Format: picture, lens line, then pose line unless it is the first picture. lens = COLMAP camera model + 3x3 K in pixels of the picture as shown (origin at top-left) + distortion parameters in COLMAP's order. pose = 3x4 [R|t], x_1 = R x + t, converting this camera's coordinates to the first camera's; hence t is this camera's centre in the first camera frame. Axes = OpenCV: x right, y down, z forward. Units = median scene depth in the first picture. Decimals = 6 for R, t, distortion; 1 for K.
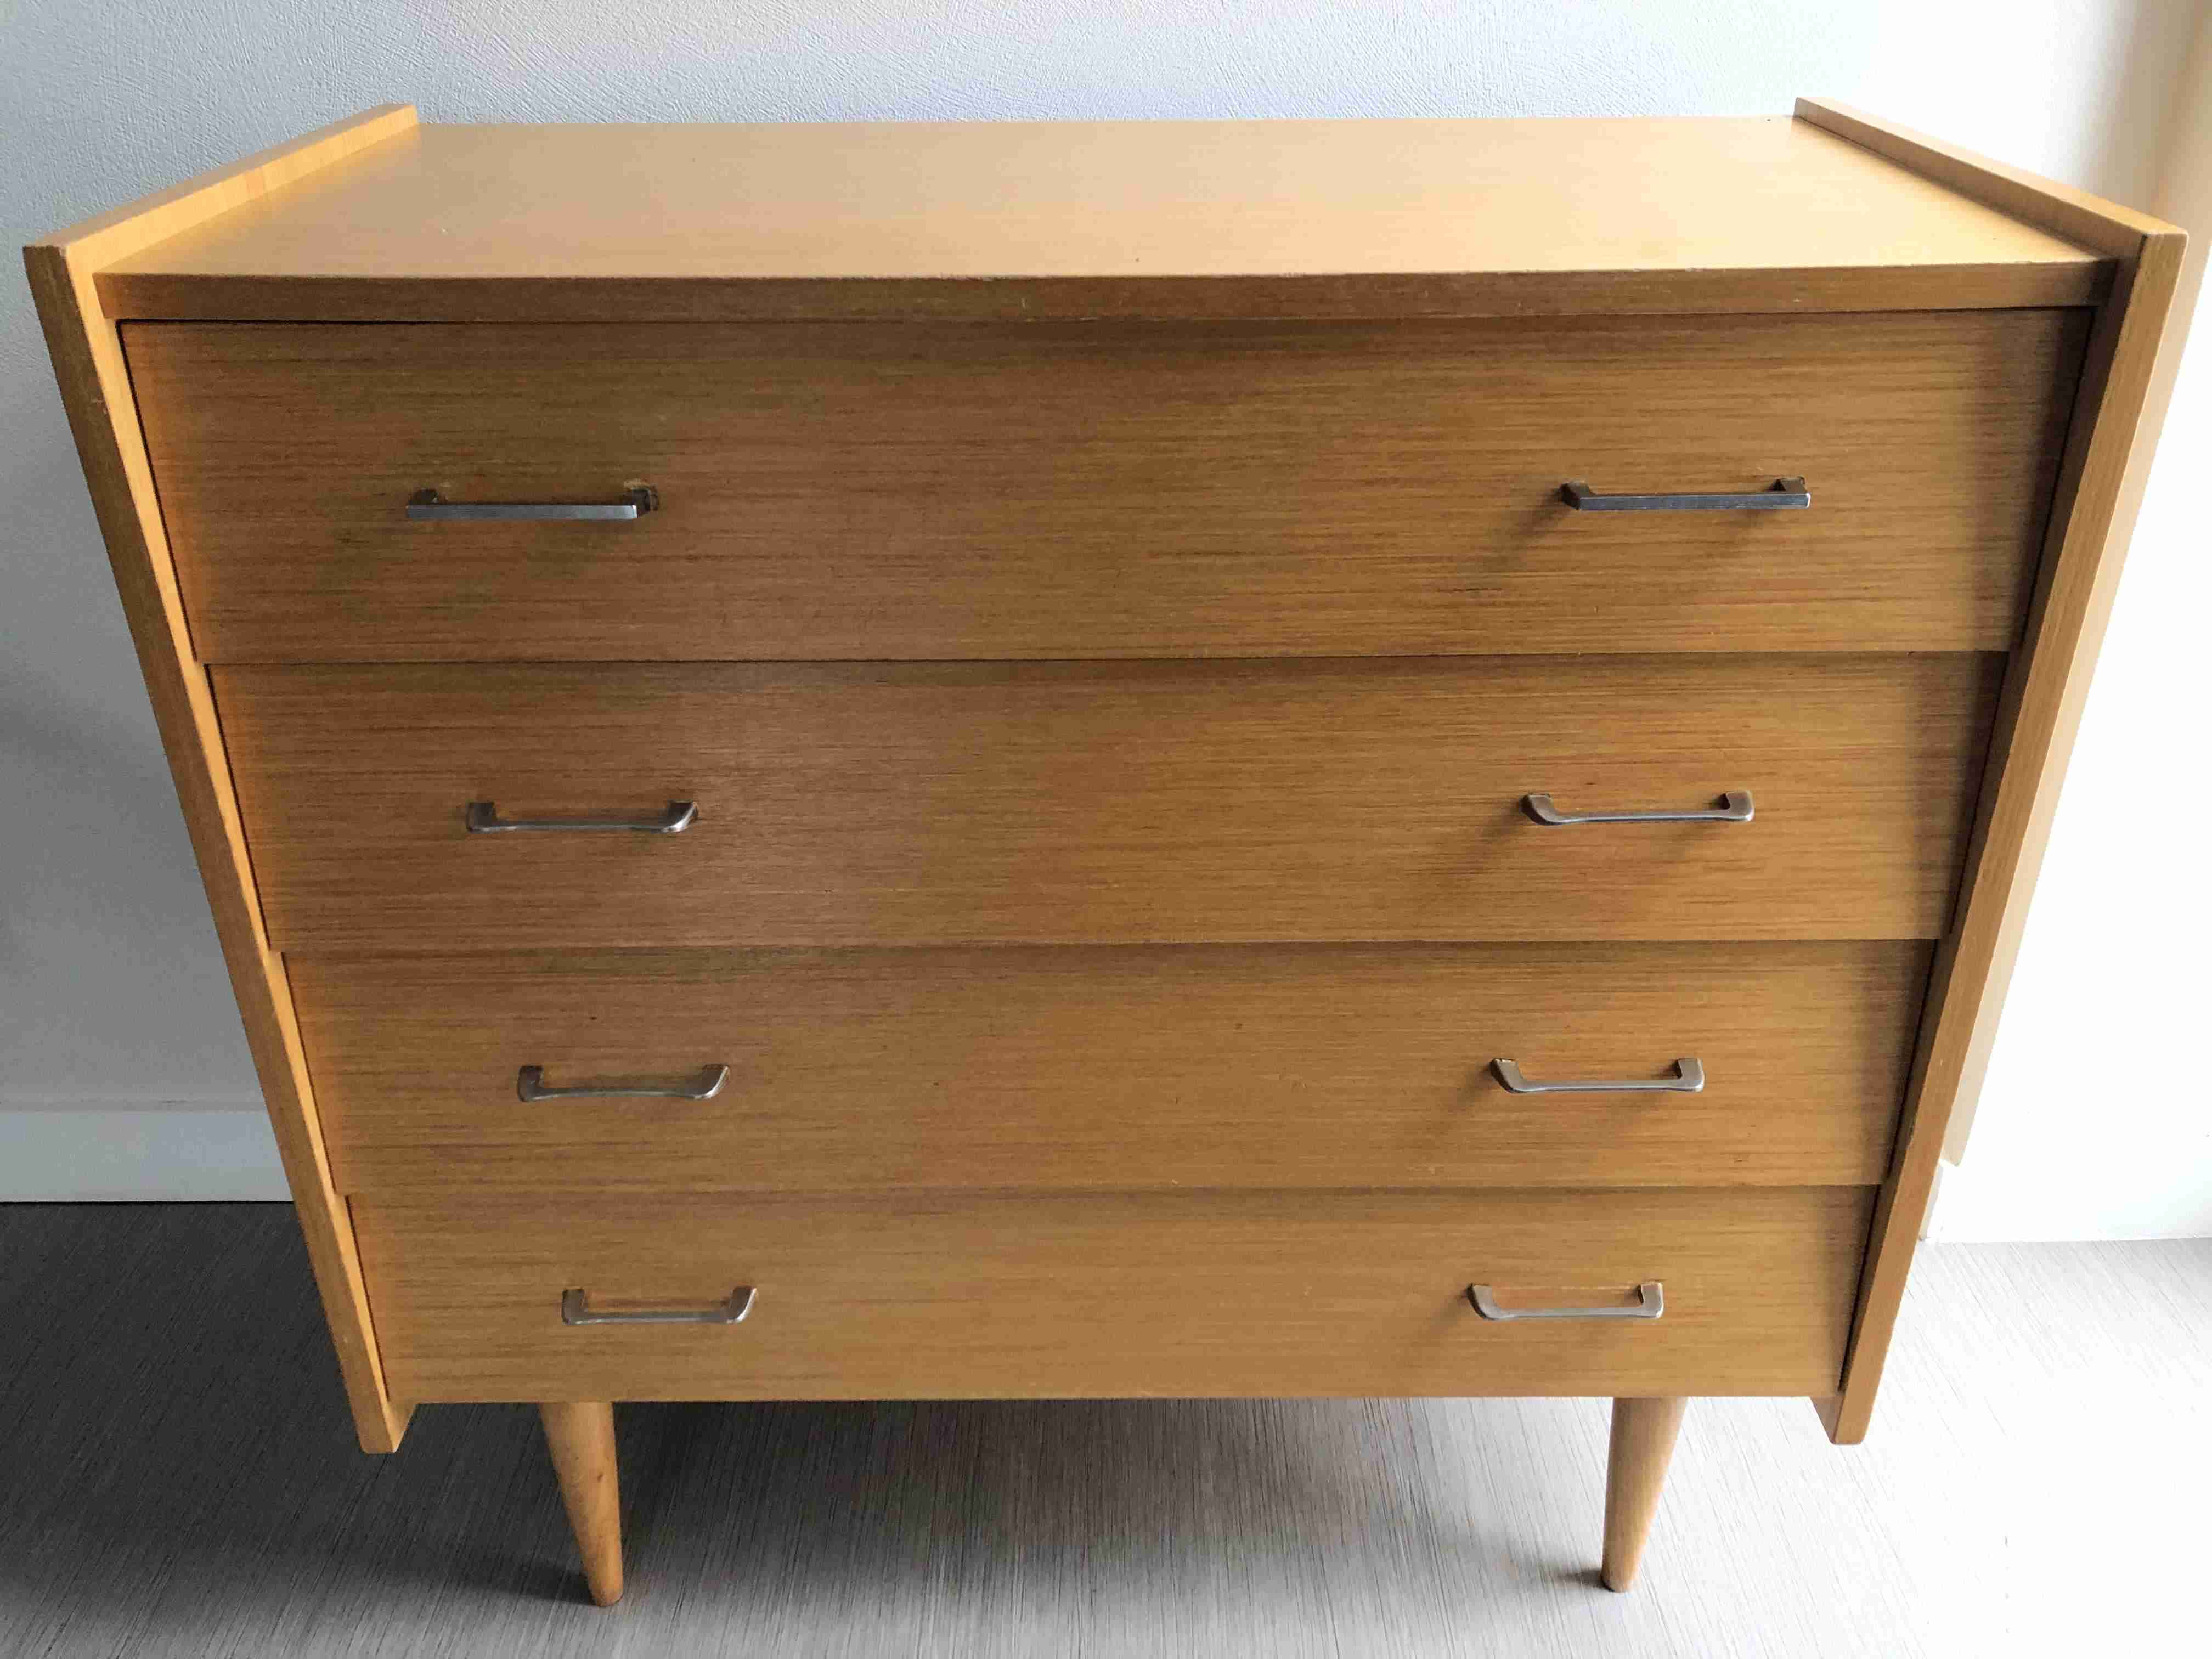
lens RADIAL K [[1791.5, 0, 1108.5], [0, 1791.5, 786.2], [0, 0, 1]] dist [0.016056, 0.002649]
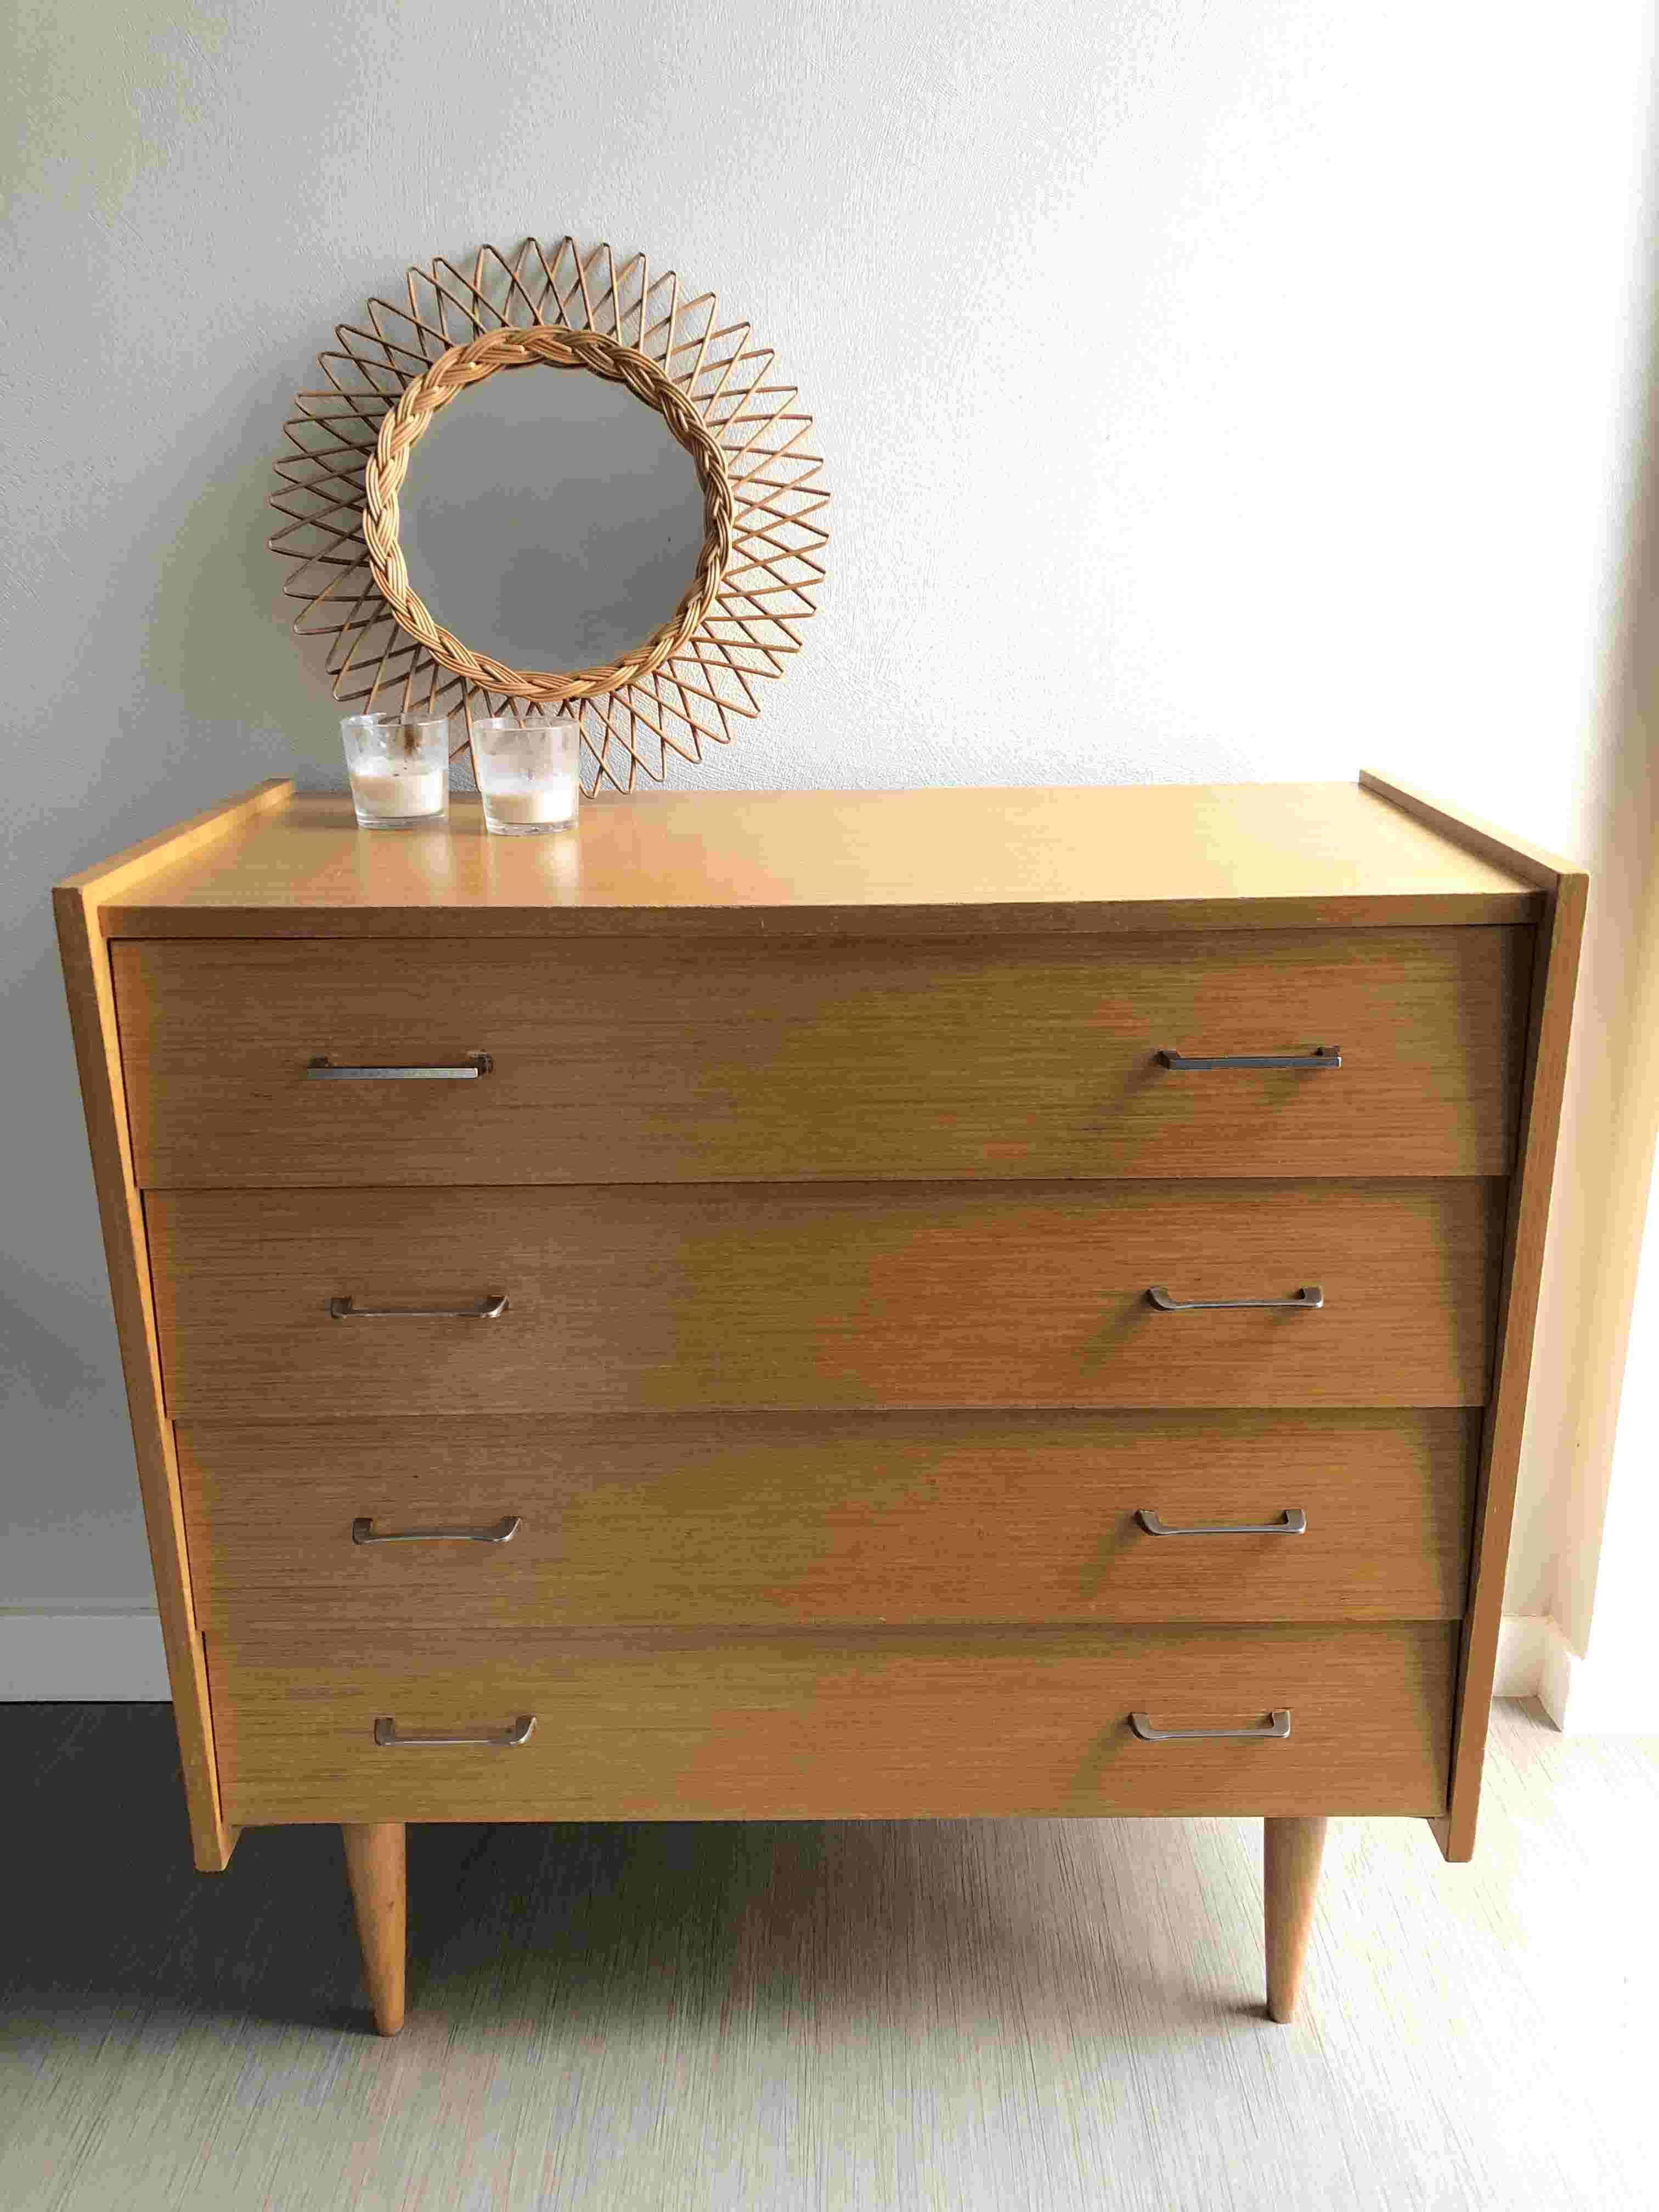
lens RADIAL K [[1816.0, 0, 829.5], [0, 1816.0, 1106.0], [0, 0, 1]] dist [0.001173, -0.001549]
pose [[0.999979, -0.003230, -0.005638, 0.009794], [0.002360, 0.988970, -0.148094, 0.064538], [0.006054, 0.148078, 0.988957, -0.300713]]
